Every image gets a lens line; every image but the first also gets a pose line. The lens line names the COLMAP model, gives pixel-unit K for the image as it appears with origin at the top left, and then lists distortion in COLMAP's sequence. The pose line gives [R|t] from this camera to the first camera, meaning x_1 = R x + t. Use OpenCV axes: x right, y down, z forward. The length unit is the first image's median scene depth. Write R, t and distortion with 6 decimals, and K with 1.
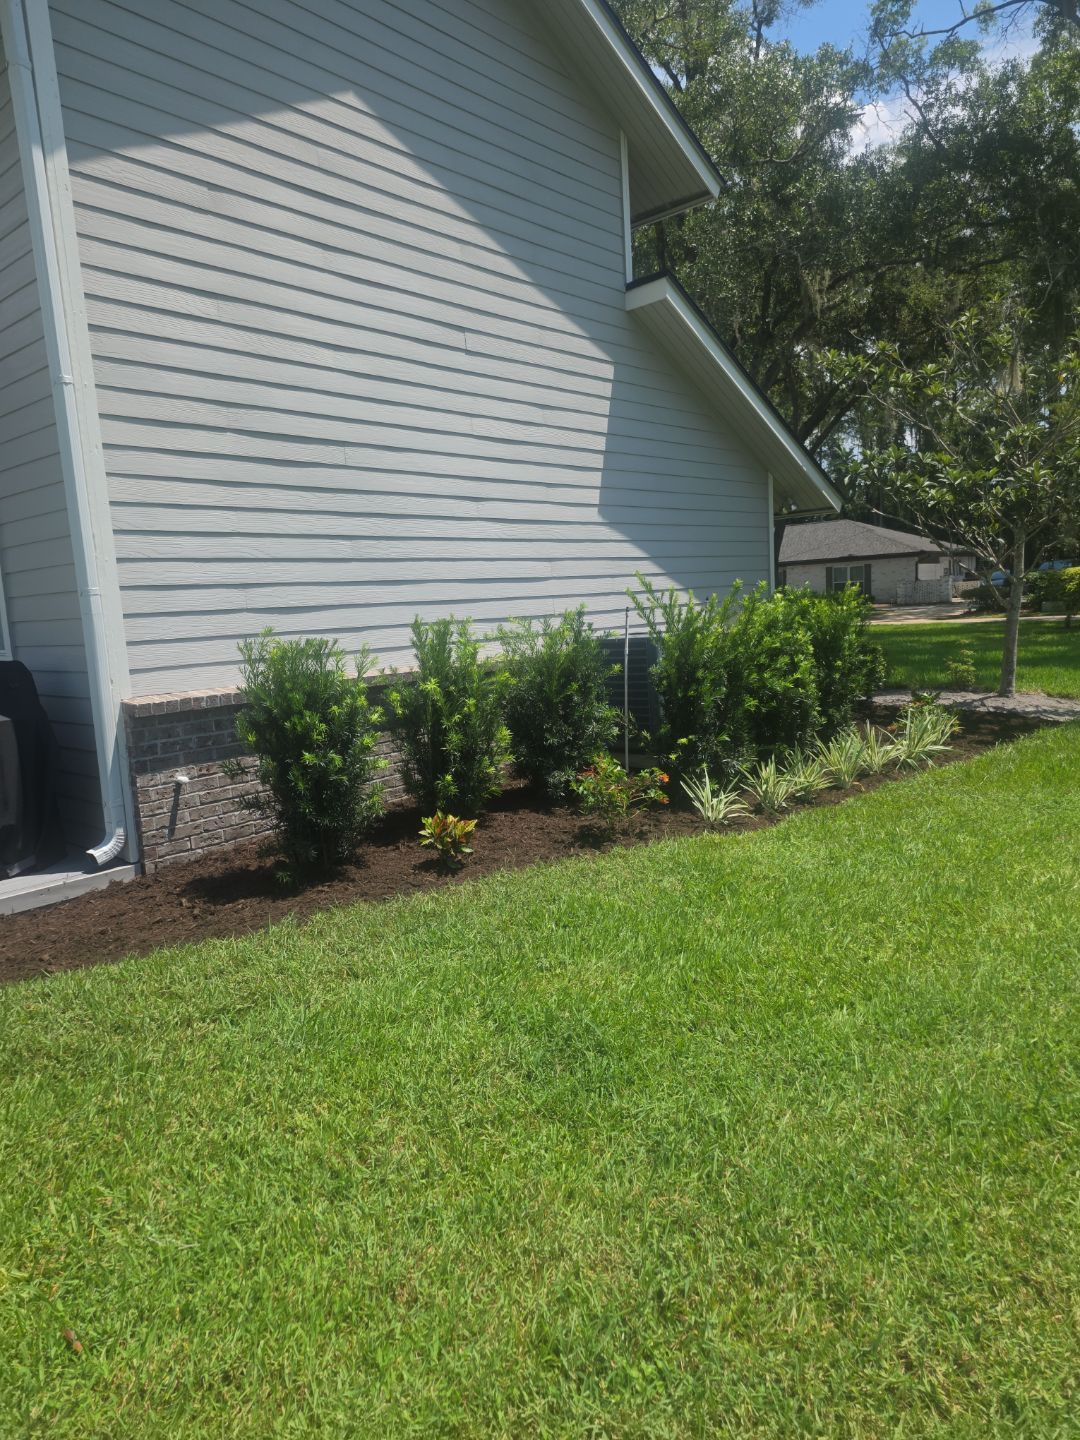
lens RADIAL K [[979.9, 0, 540.0], [0, 979.9, 720.0], [0, 0, 1]] dist [0.026330, -0.000836]
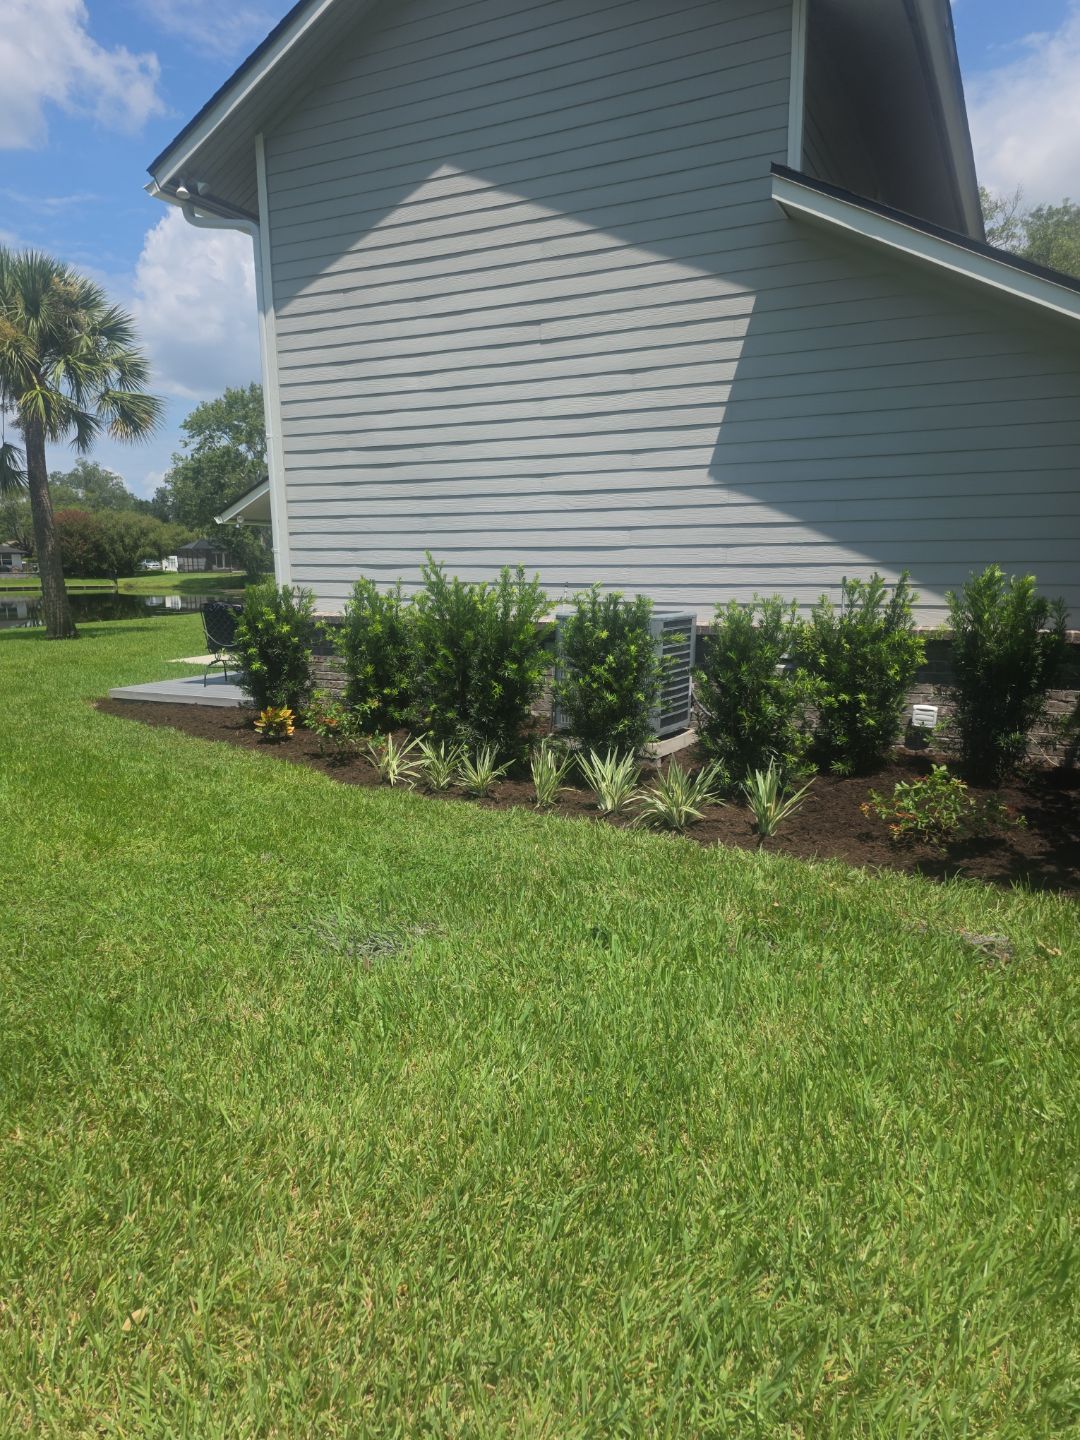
lens RADIAL K [[979.9, 0, 540.0], [0, 979.9, 720.0], [0, 0, 1]] dist [0.026330, -0.000836]
pose [[0.262902, 0.201924, -0.943456, 0.914933], [-0.127387, 0.976558, 0.173511, -0.128539], [0.956376, 0.074568, 0.282462, 0.618304]]
